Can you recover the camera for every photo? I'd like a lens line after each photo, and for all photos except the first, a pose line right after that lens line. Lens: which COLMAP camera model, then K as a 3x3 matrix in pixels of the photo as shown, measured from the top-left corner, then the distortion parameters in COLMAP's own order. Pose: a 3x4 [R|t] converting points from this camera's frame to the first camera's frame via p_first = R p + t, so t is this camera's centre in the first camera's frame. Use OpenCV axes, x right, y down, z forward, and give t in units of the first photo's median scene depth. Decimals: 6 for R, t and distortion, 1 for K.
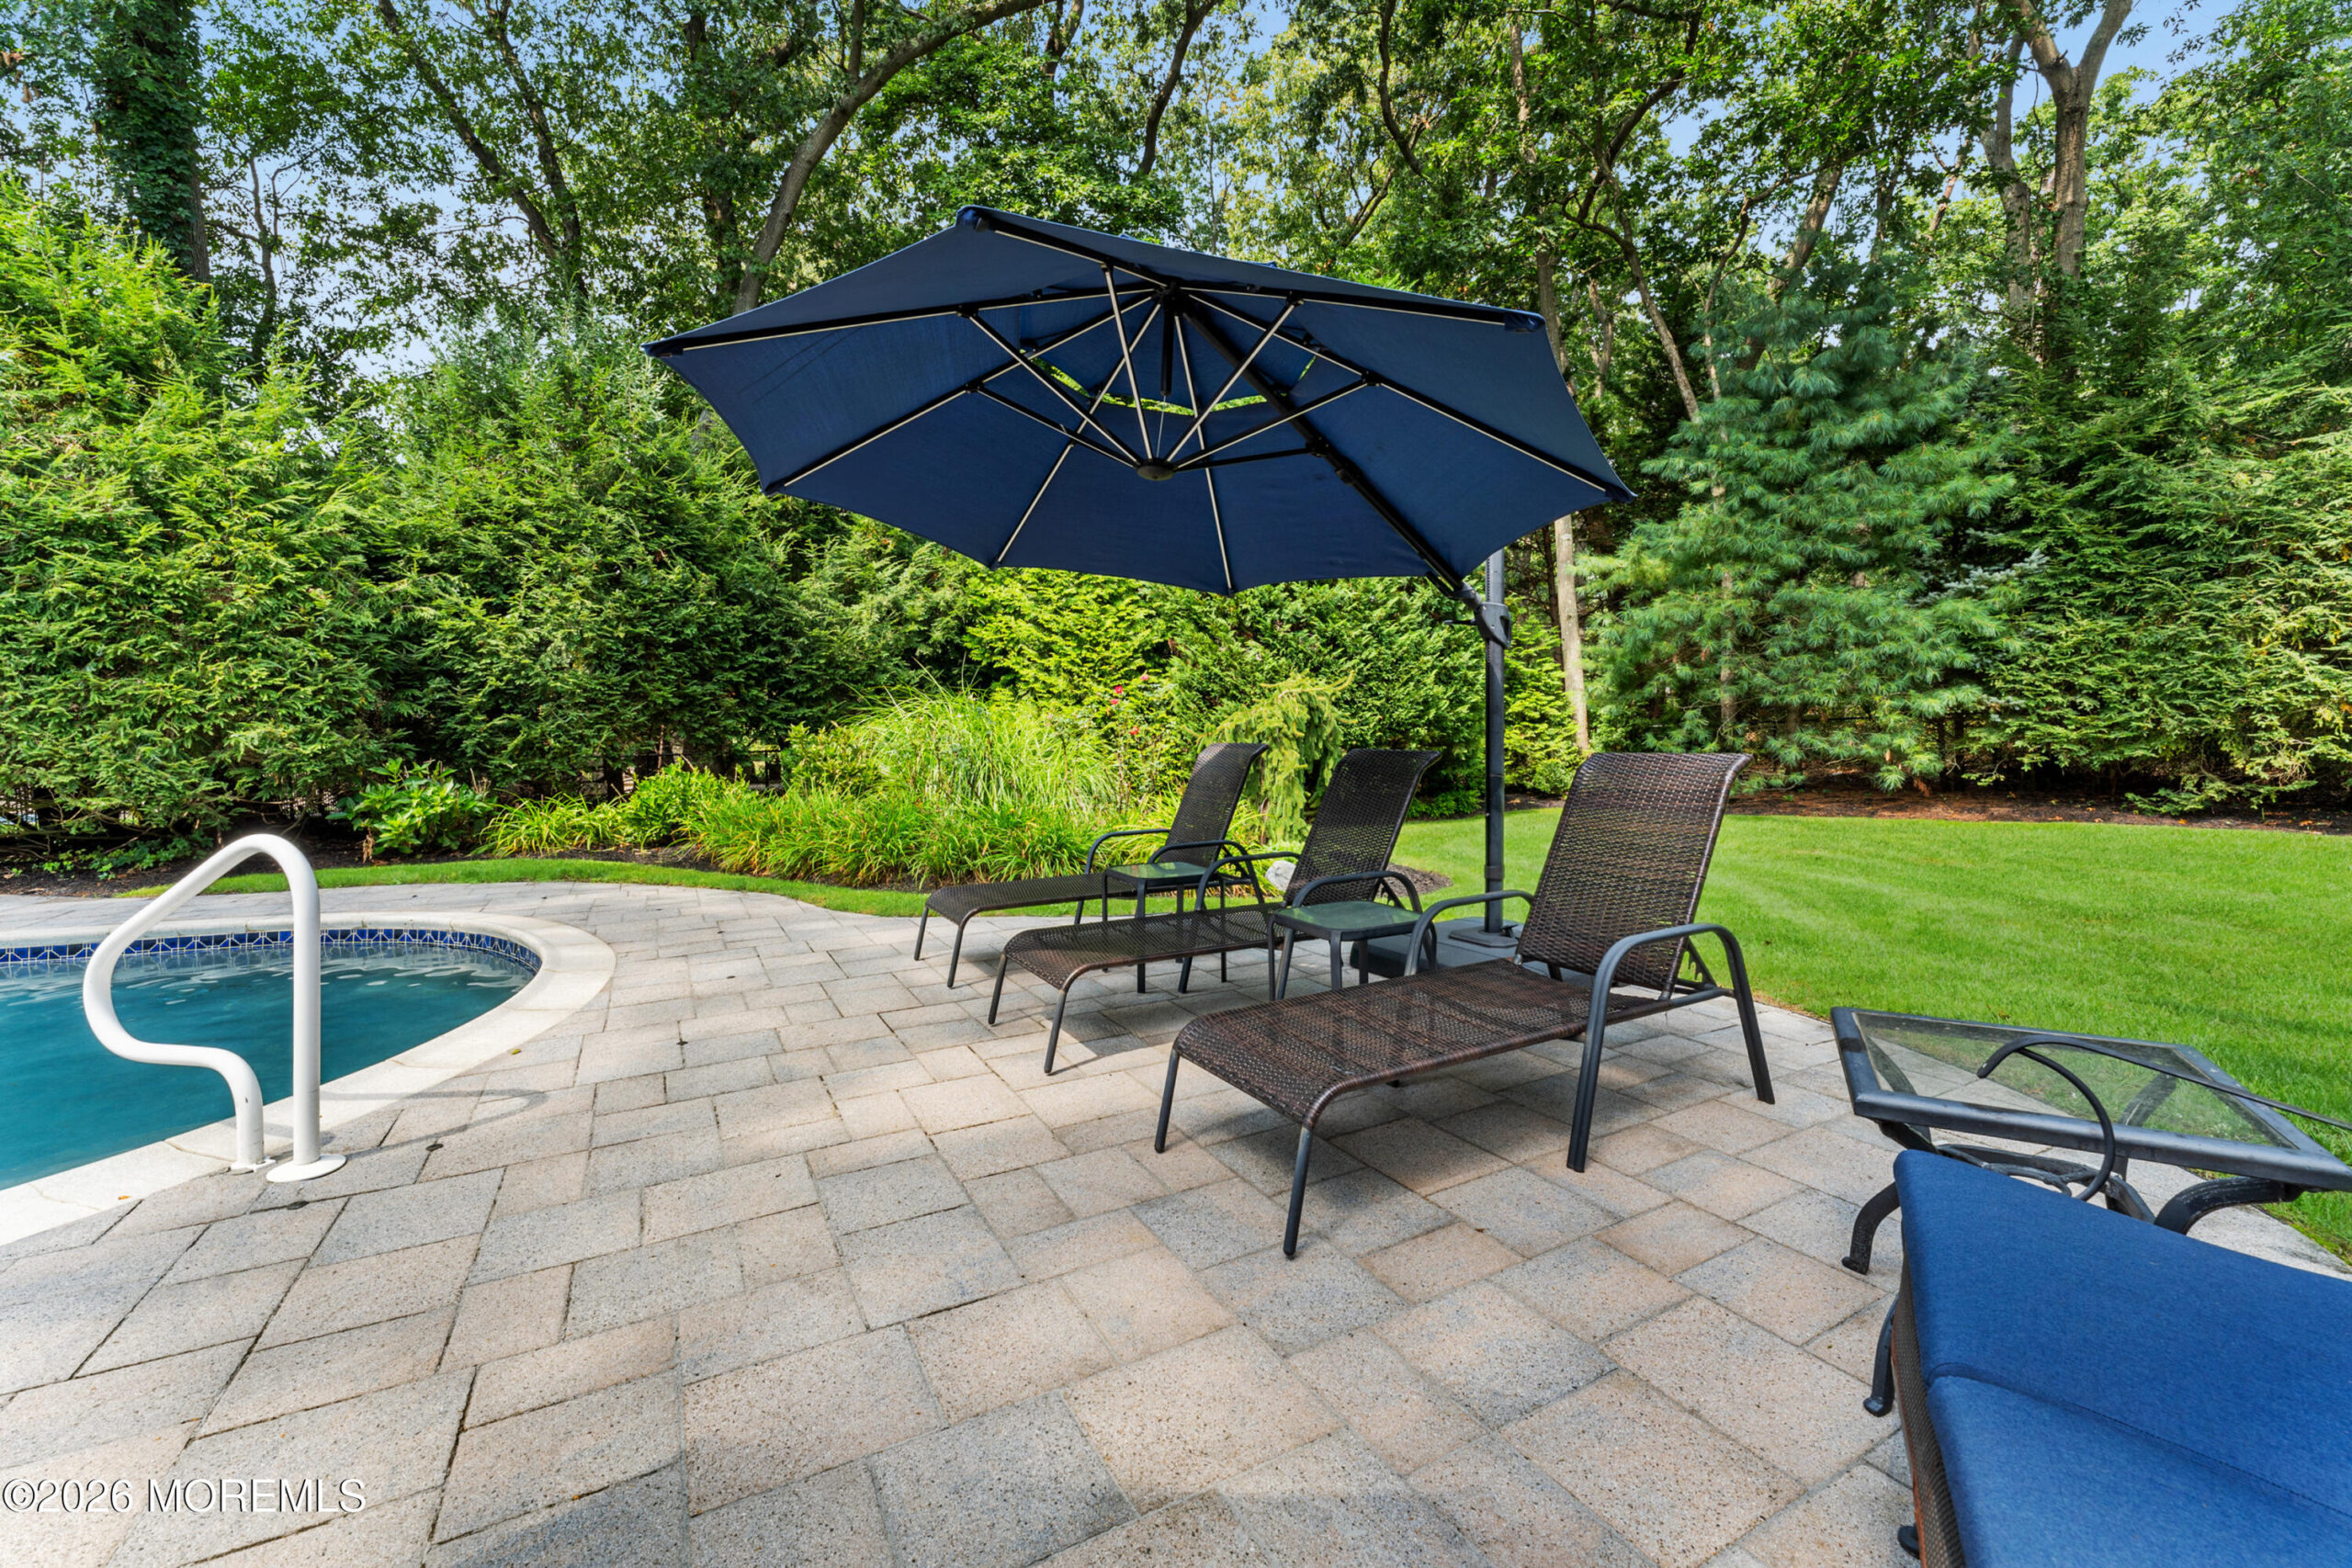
lens RADIAL K [[961.5, 0, 1180.1], [0, 961.5, 753.7], [0, 0, 1]] dist [0.003251, 0.000247]
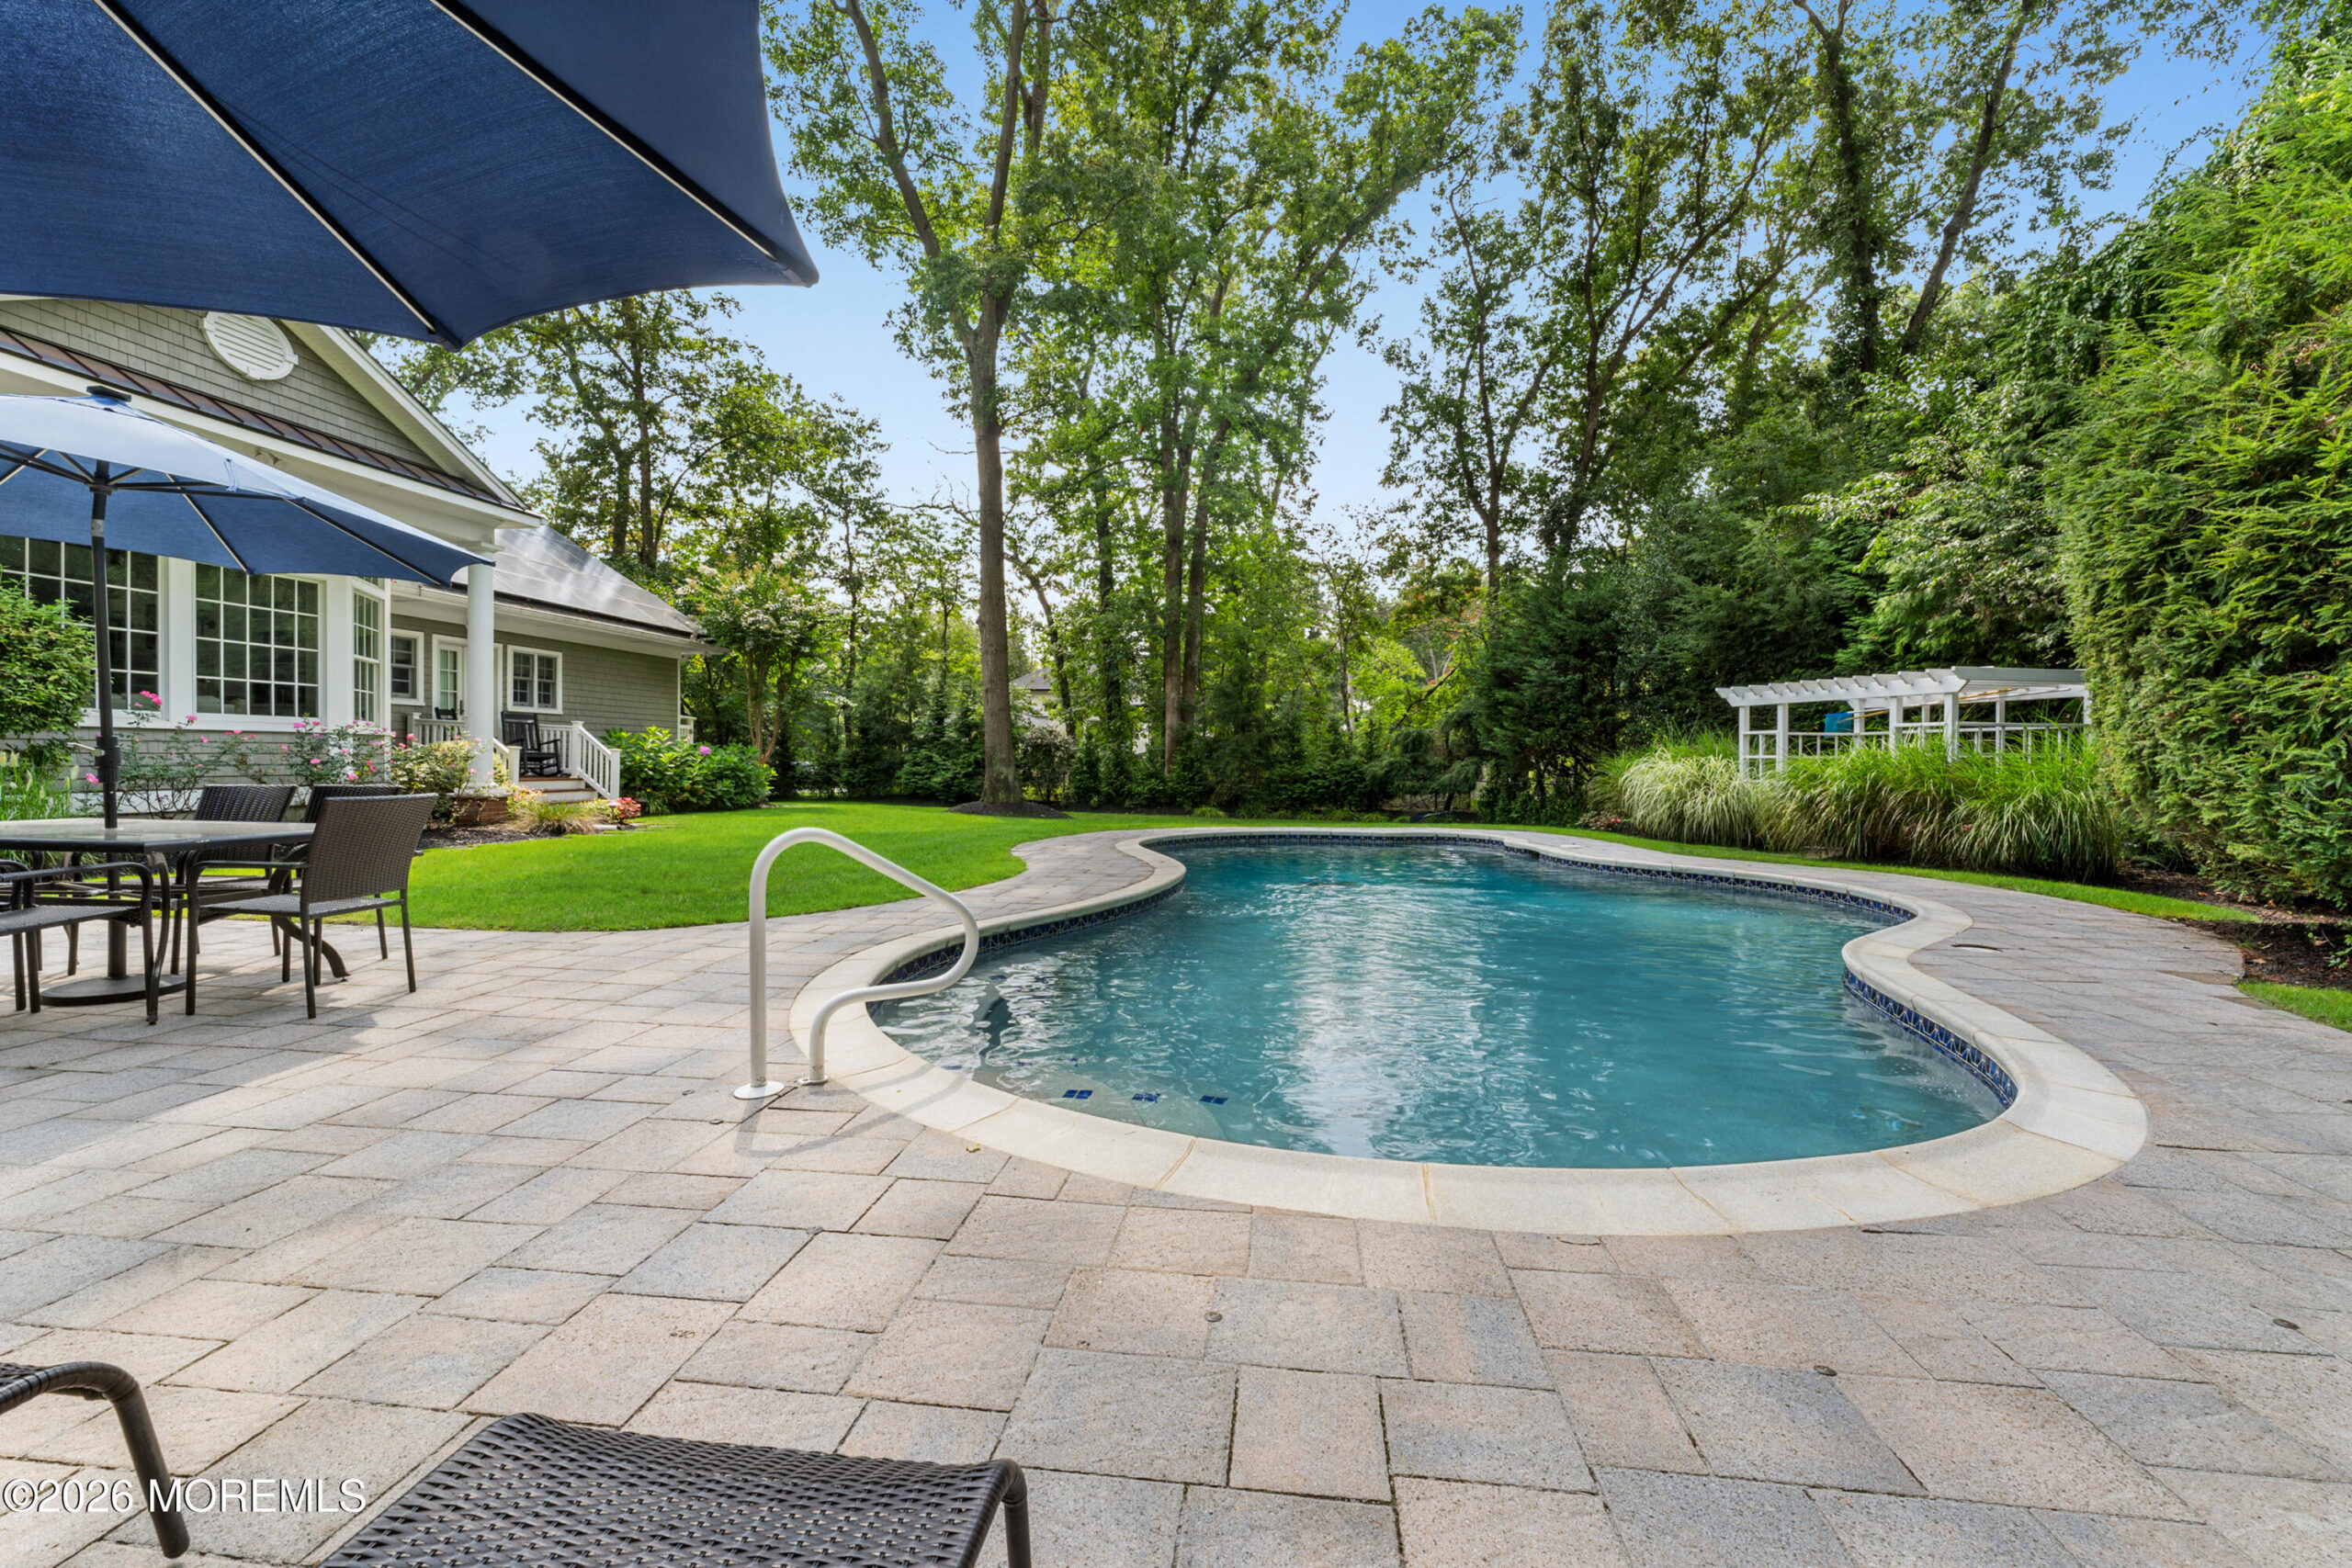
lens RADIAL K [[995.2, 0, 1175.7], [0, 995.2, 775.4], [0, 0, 1]] dist [-0.000083, -0.000193]
pose [[-0.583271, 0.022290, -0.811972, -0.038827], [-0.021847, 0.998831, 0.043113, -0.012665], [0.811984, 0.042886, -0.582102, 0.505651]]
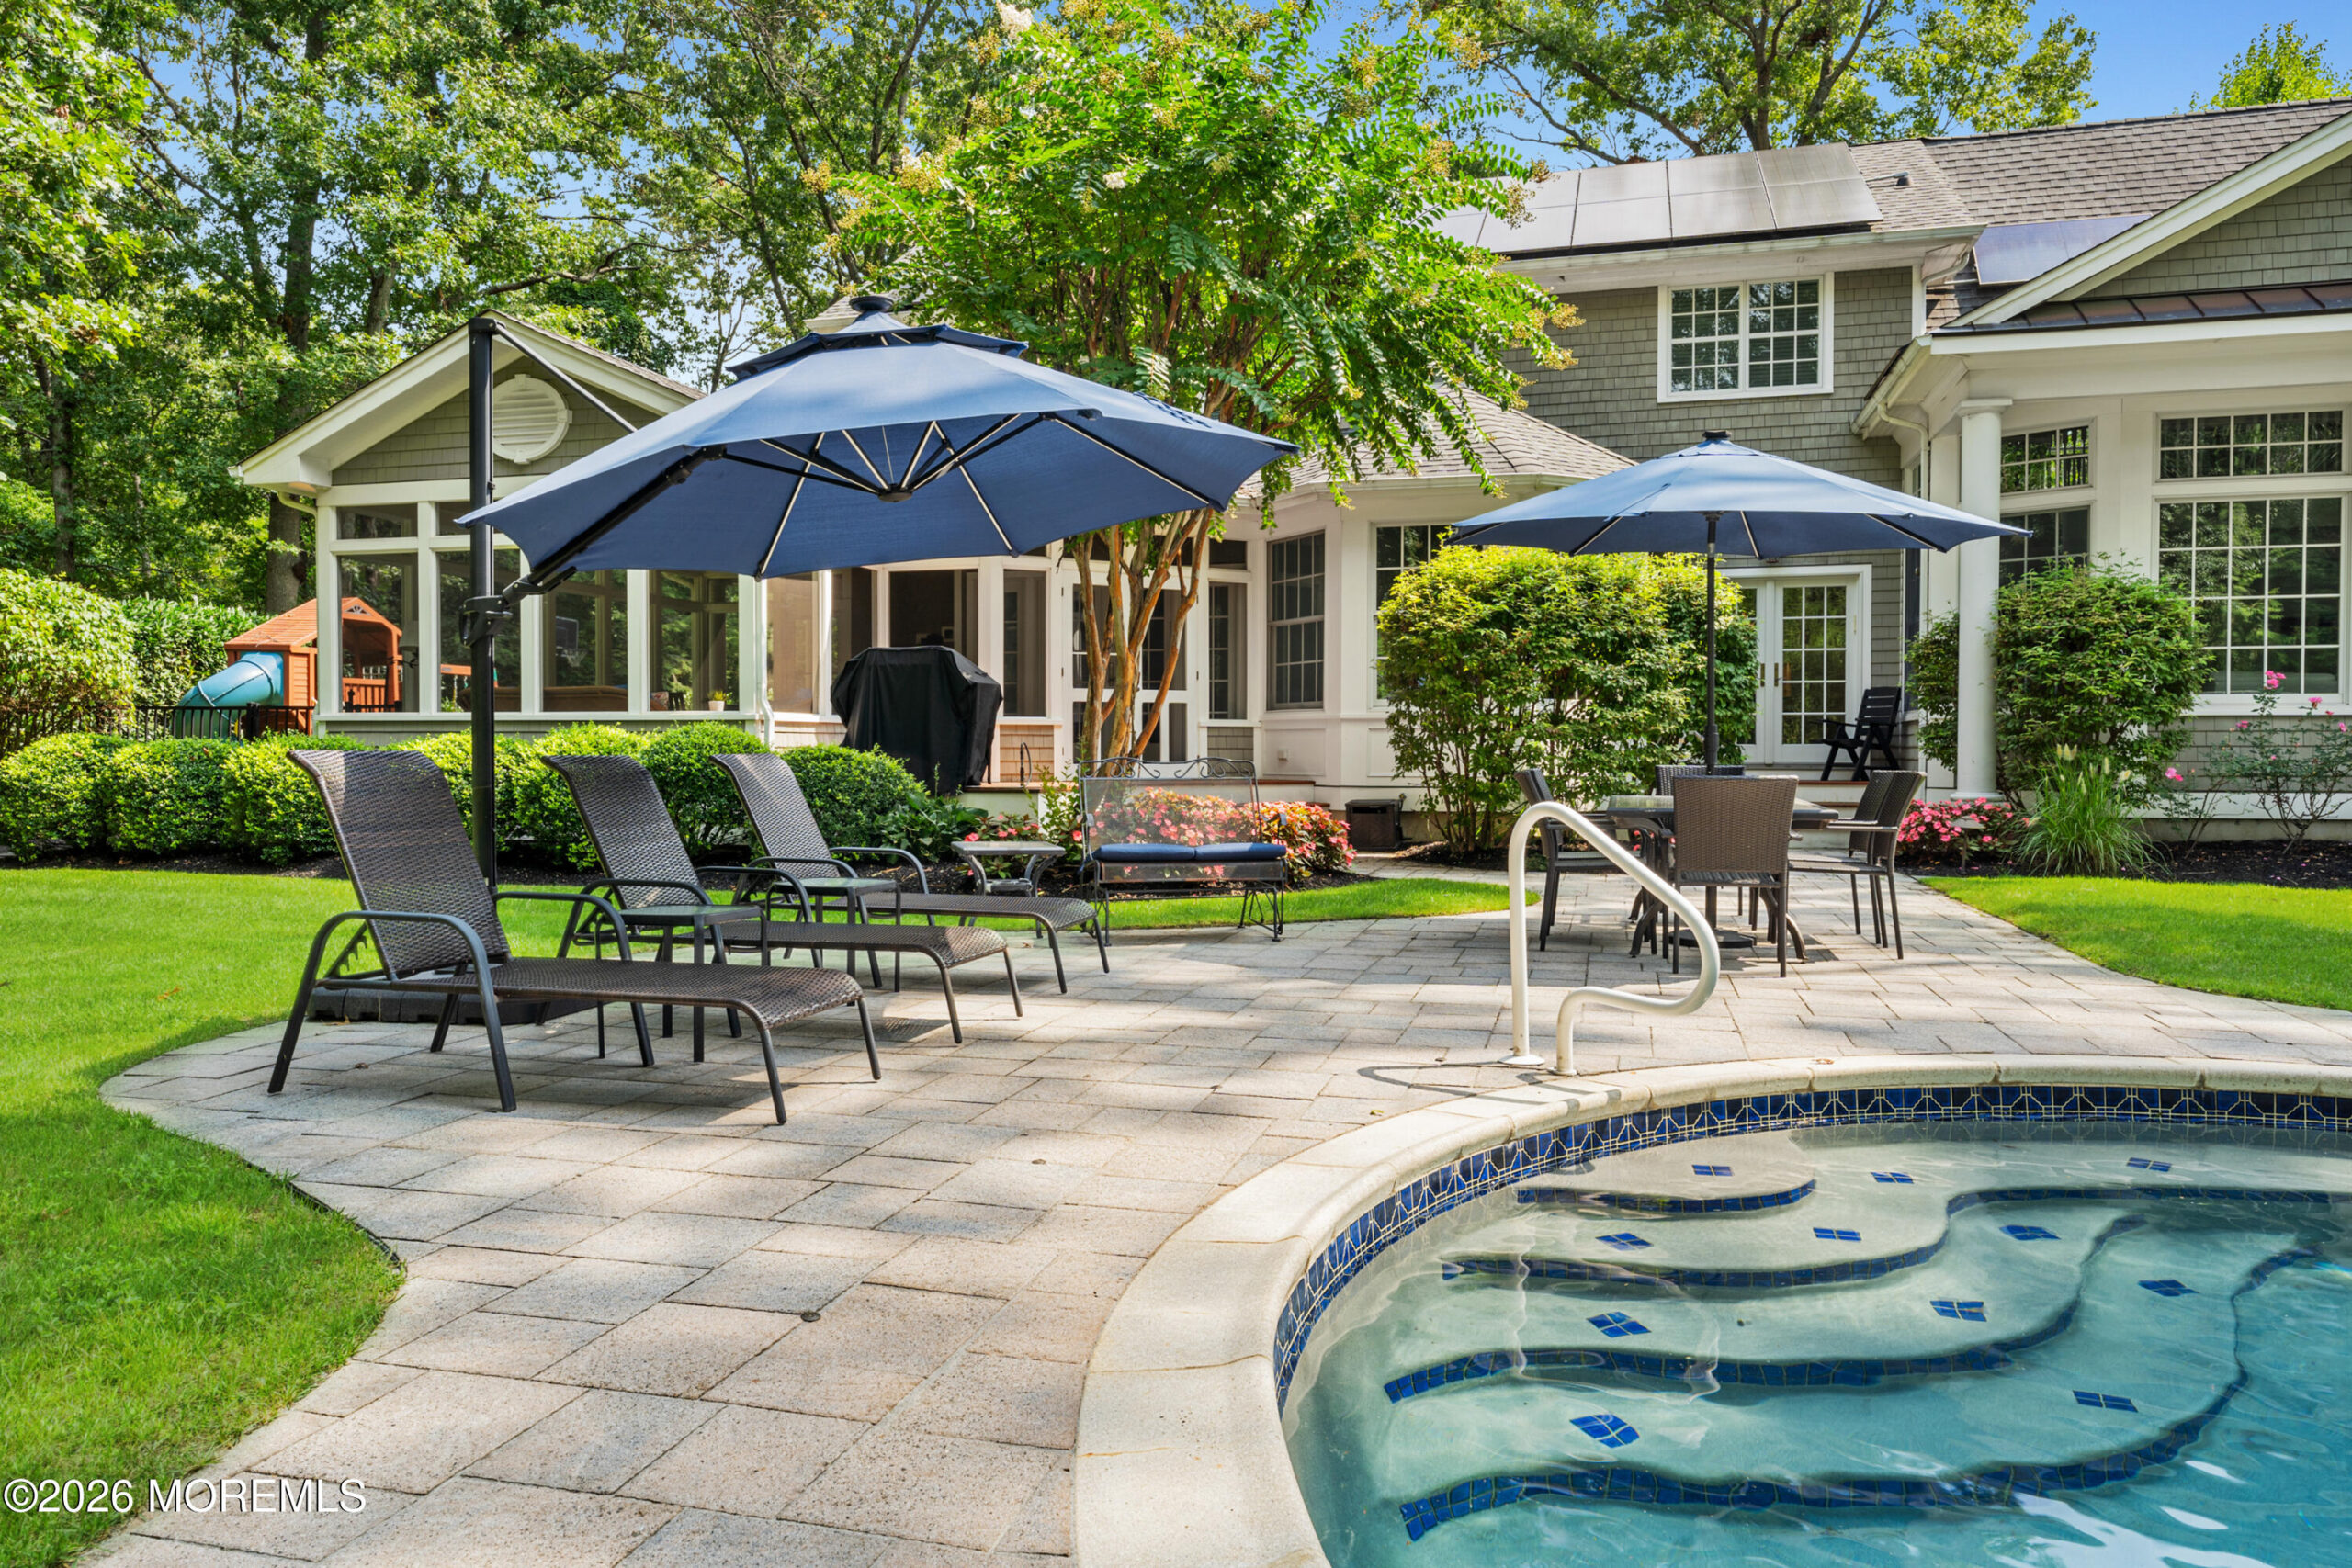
lens RADIAL K [[1573.9, 0, 1176.0], [0, 1573.9, 784.0], [0, 0, 1]] dist [0.007313, 0.001327]
pose [[-0.724072, -0.001509, 0.689722, -0.458679], [0.027218, 0.999156, 0.030759, -0.003178], [-0.689187, 0.041044, -0.723420, 0.645372]]
